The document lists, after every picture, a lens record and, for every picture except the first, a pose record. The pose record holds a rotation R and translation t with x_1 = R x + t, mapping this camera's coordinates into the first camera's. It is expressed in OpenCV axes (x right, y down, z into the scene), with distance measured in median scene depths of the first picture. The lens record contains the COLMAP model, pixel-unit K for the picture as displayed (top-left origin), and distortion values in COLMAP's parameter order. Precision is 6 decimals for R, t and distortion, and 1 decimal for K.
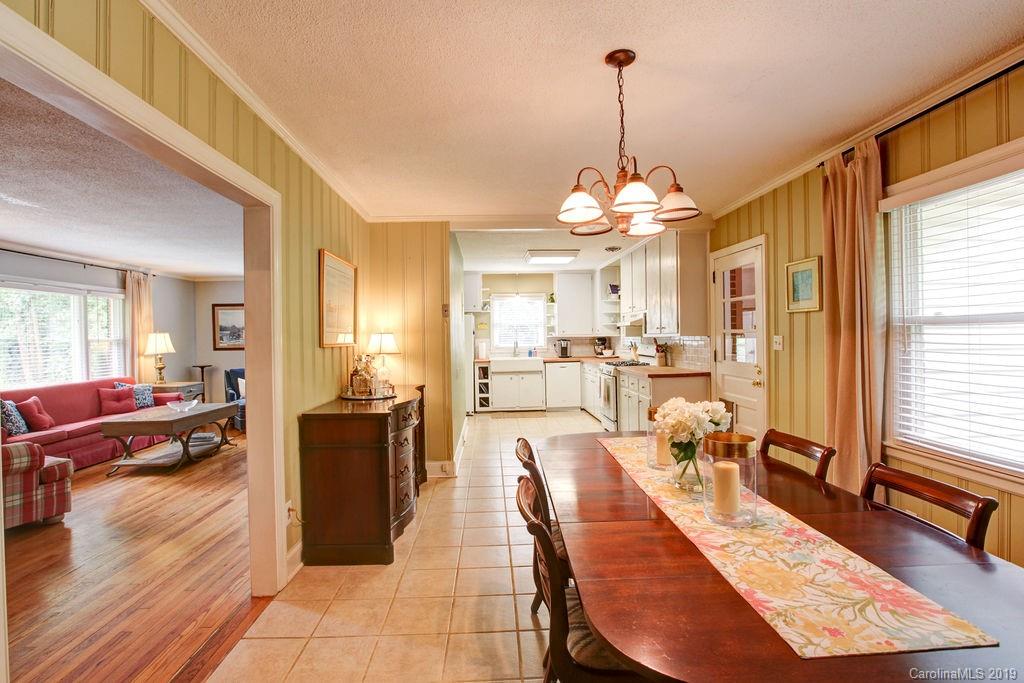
lens RADIAL K [[472.9, 0, 512.0], [0, 472.9, 341.5], [0, 0, 1]] dist [-0.053025, 0.018509]
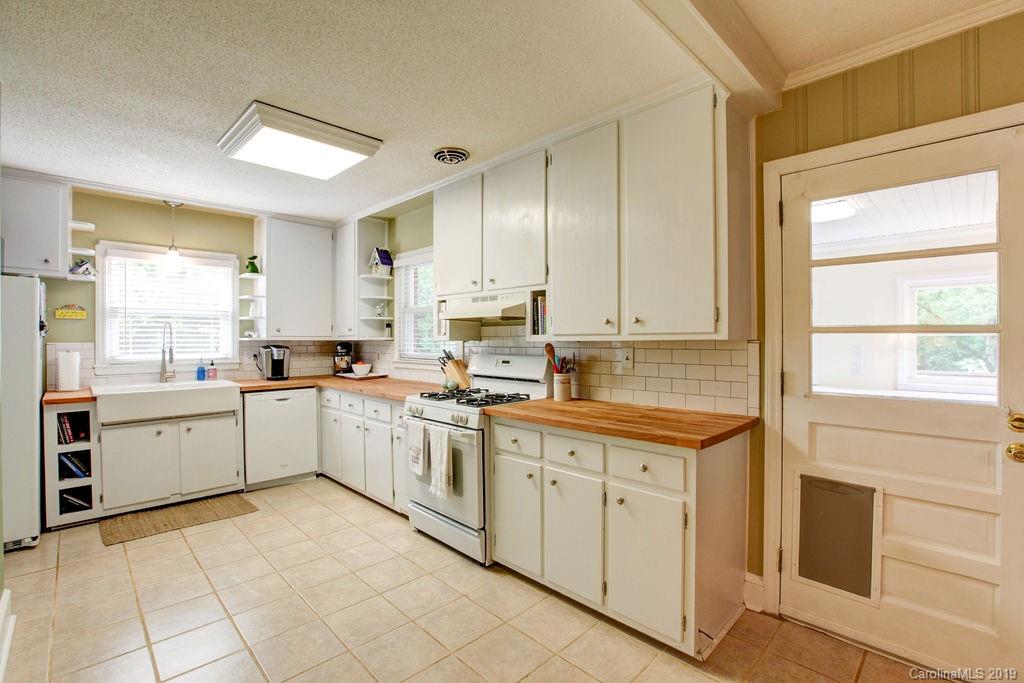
lens RADIAL K [[464.8, 0, 512.0], [0, 464.8, 341.5], [0, 0, 1]] dist [-0.057804, 0.019527]
pose [[0.745552, 0.011068, 0.666355, -0.036687], [-0.003228, 0.999910, -0.012997, -0.002695], [-0.666439, 0.007540, 0.745521, 0.465713]]
